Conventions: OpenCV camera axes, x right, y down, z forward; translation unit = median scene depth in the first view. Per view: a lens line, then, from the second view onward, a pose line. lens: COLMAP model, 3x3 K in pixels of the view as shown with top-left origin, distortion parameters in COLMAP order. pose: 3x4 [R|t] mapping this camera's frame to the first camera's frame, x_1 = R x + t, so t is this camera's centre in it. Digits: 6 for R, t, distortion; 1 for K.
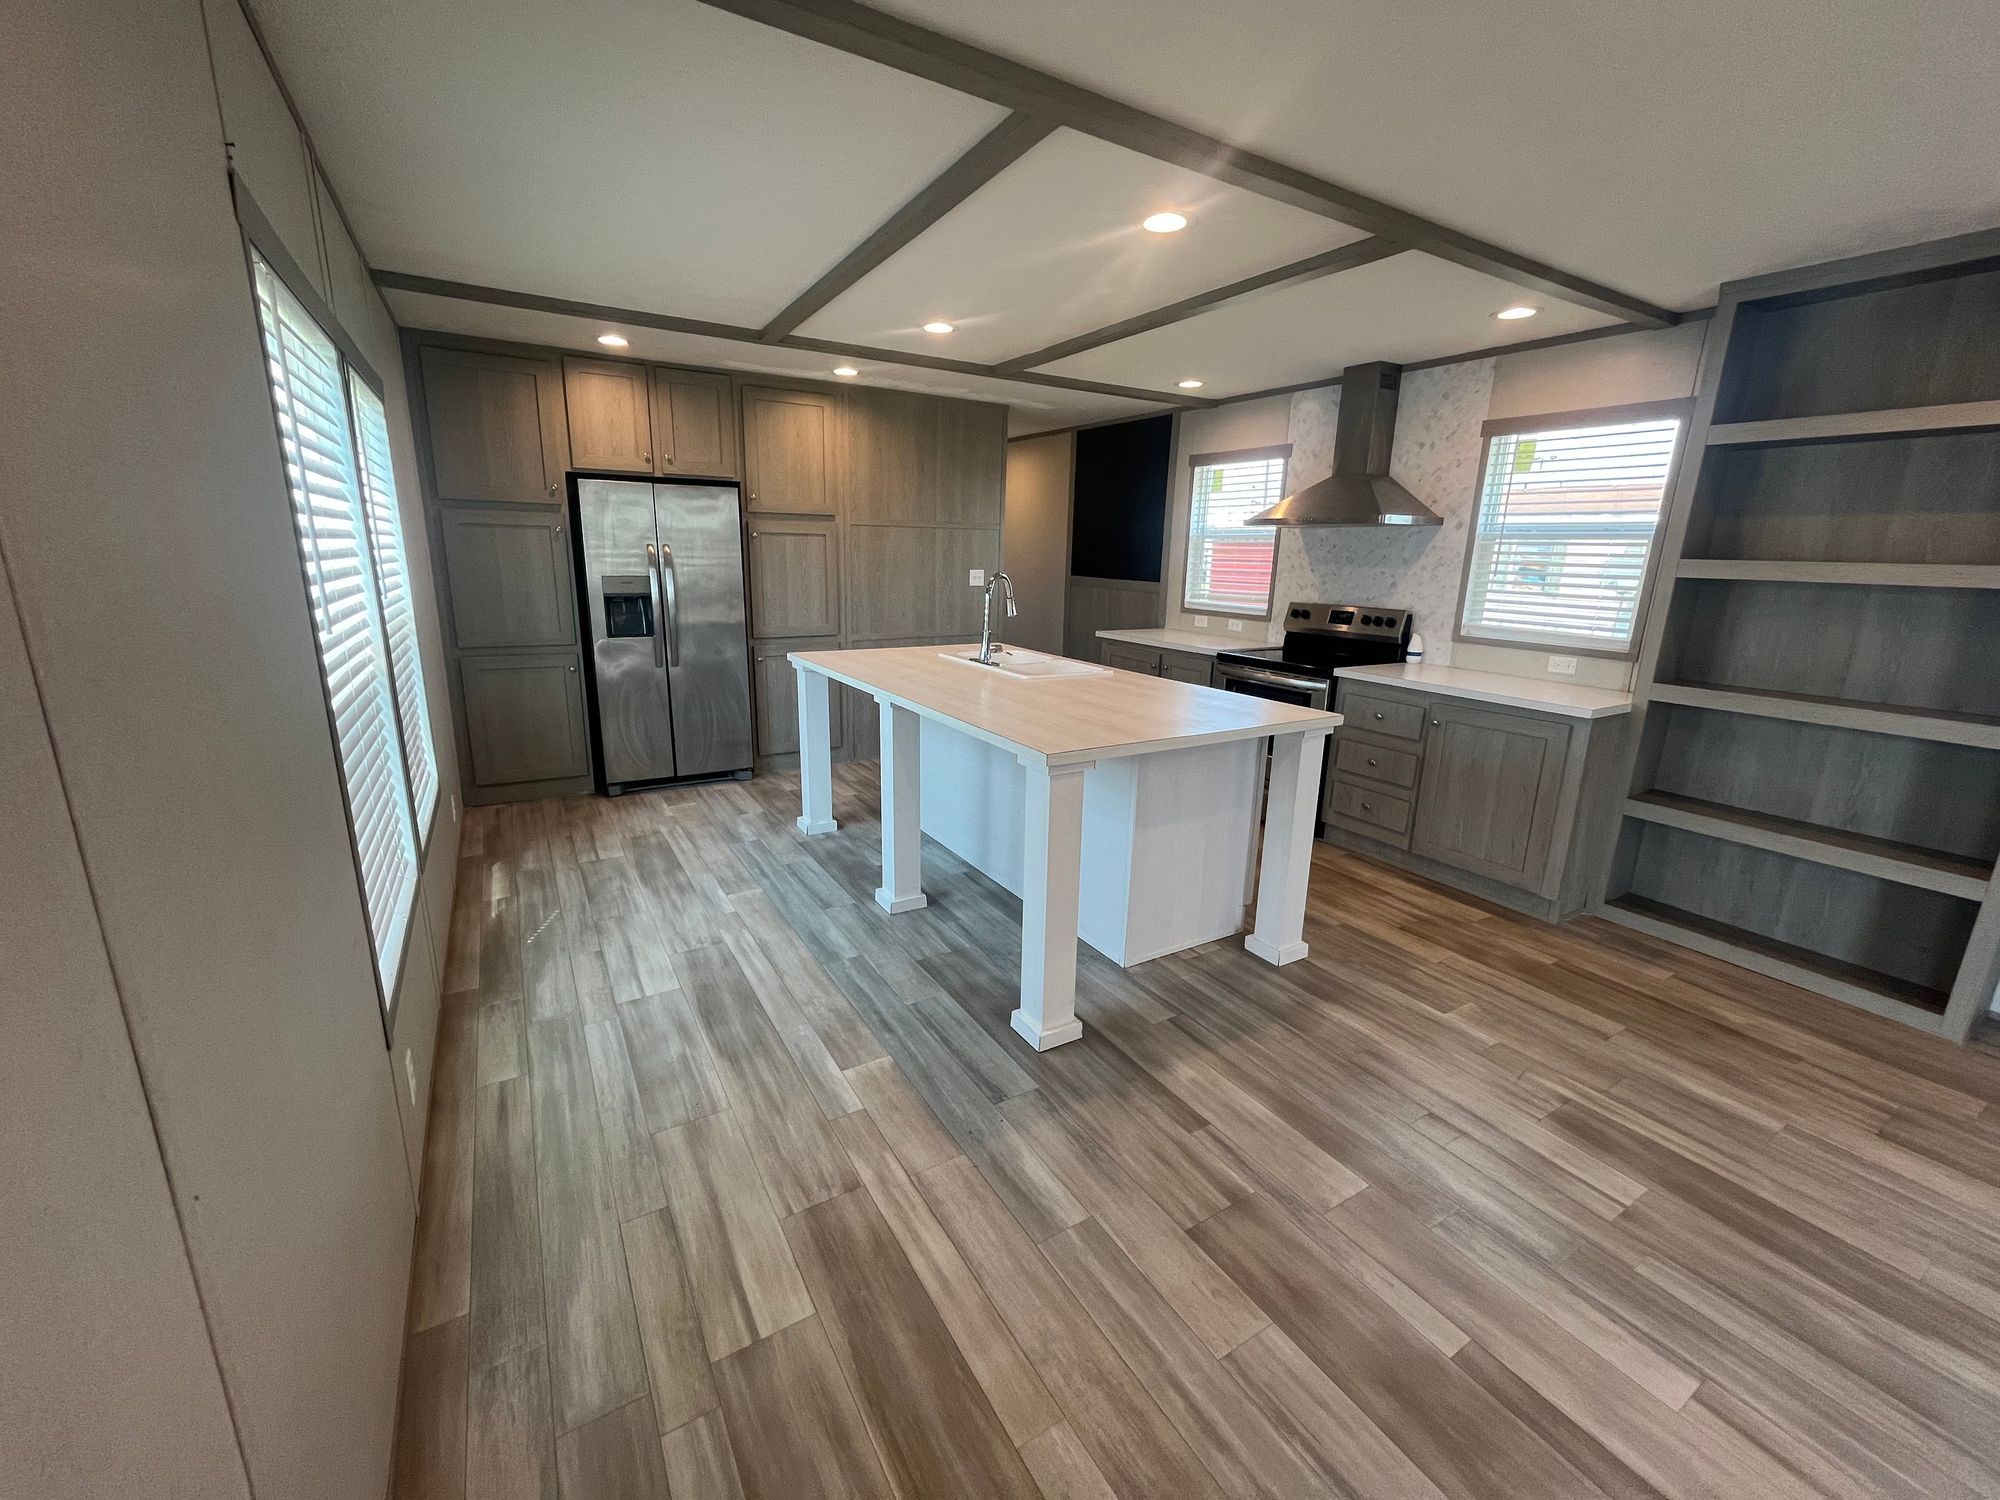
lens RADIAL K [[812.8, 0, 989.6], [0, 812.8, 744.3], [0, 0, 1]] dist [-0.000257, 0.000374]
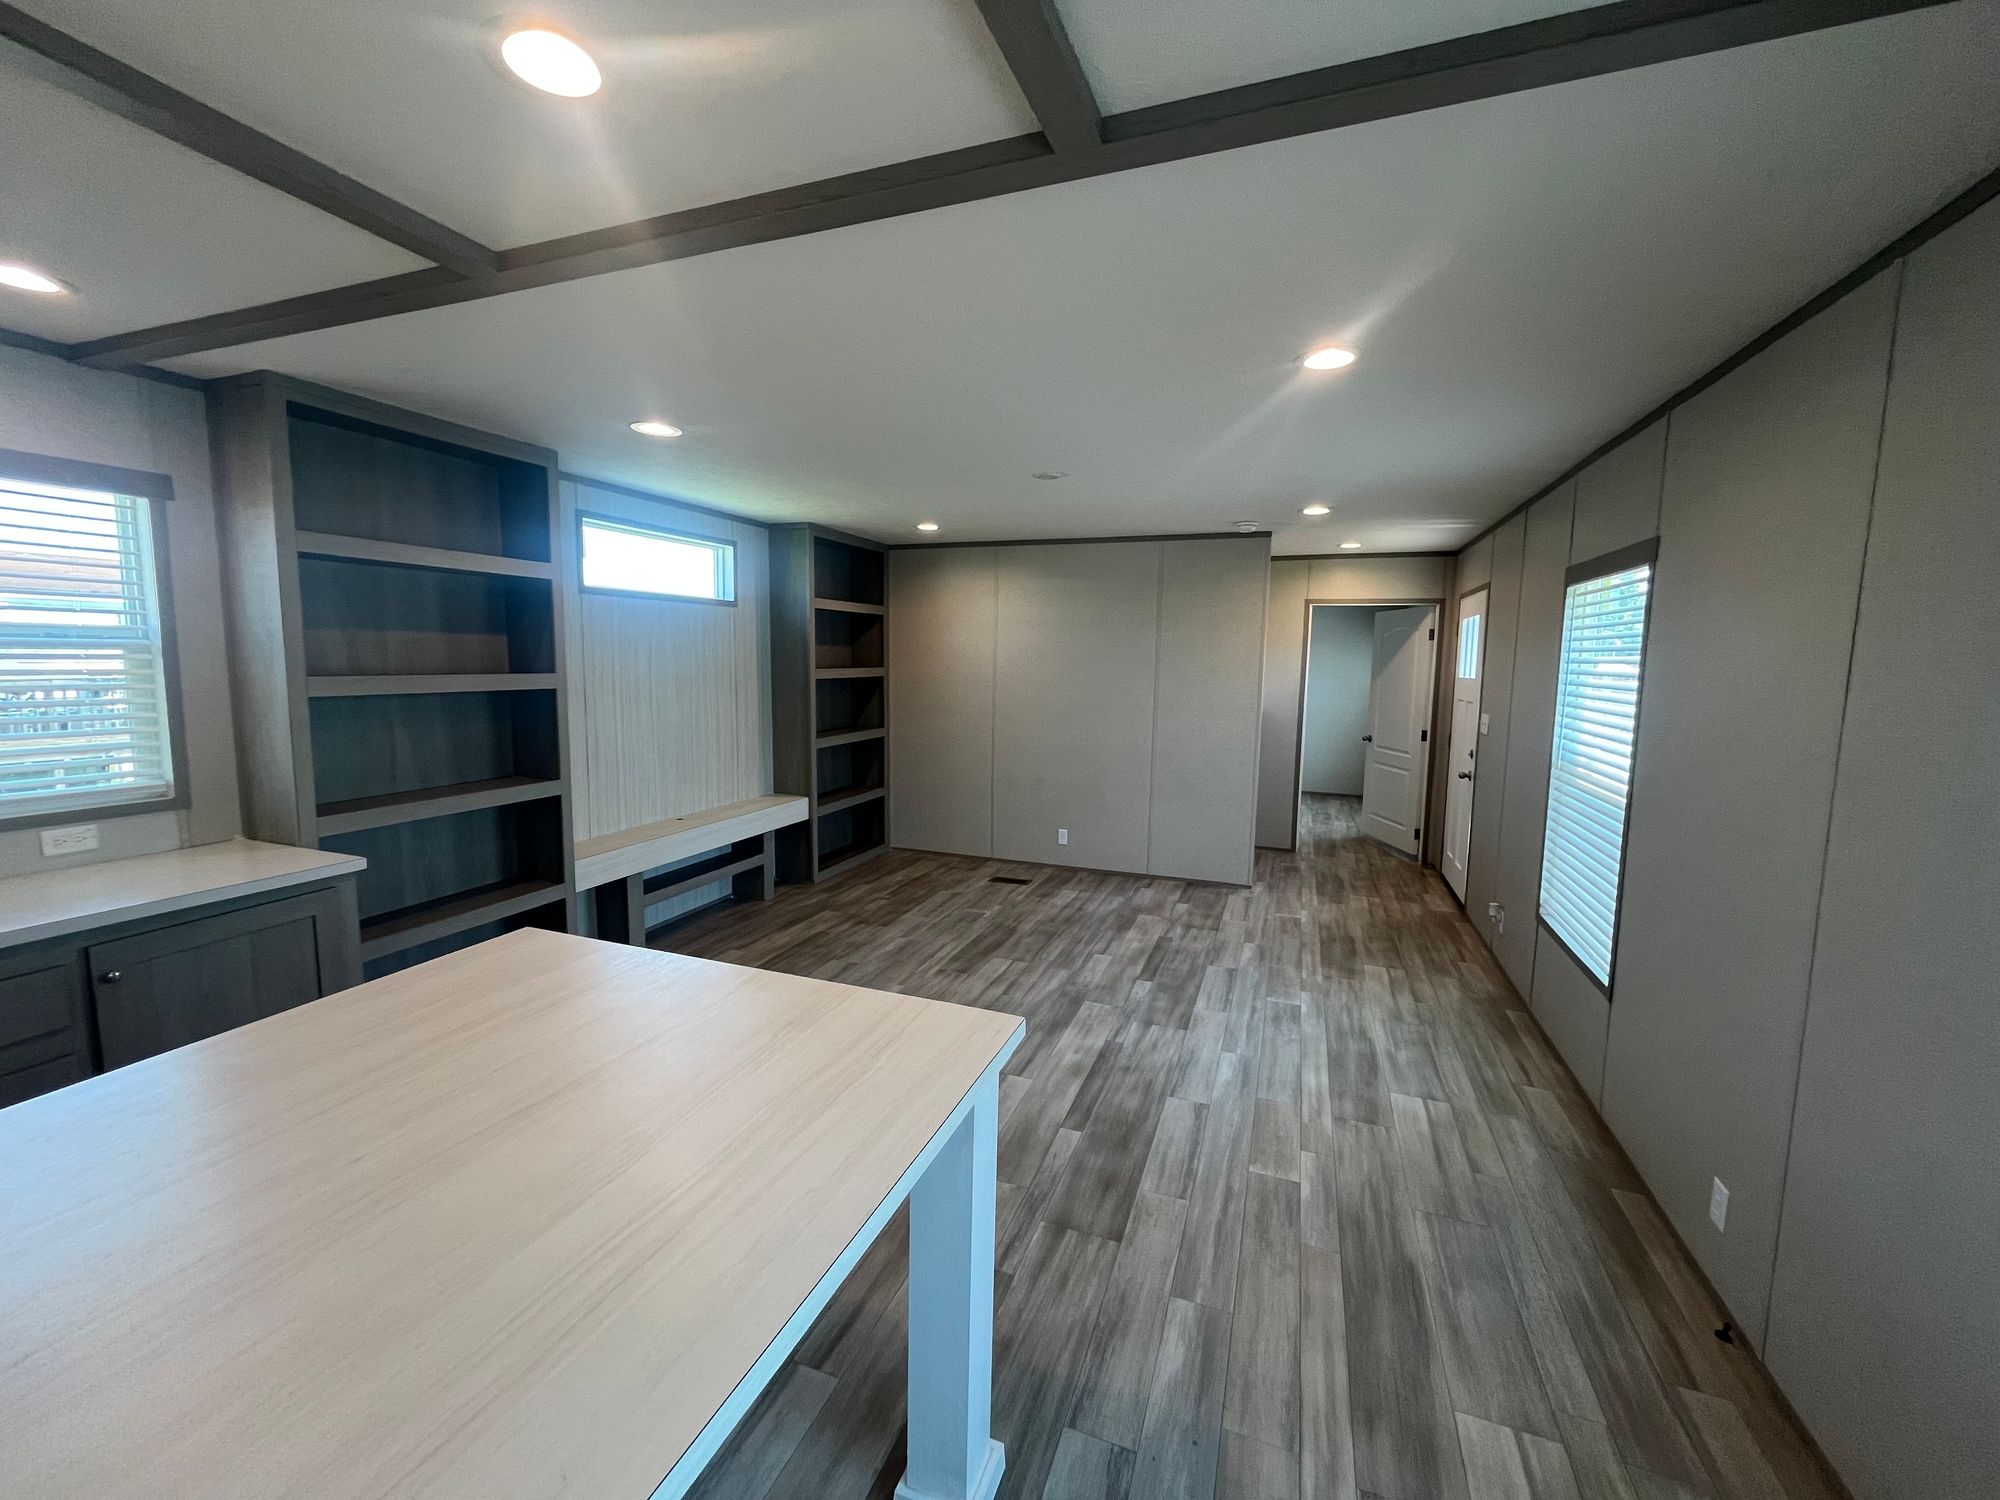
lens RADIAL K [[812.8, 0, 989.6], [0, 812.8, 744.3], [0, 0, 1]] dist [-0.000257, 0.000374]
pose [[-0.622611, -0.116723, 0.773777, -0.992890], [0.155377, 0.950686, 0.268431, -0.630743], [-0.766951, 0.287355, -0.573771, 2.258609]]
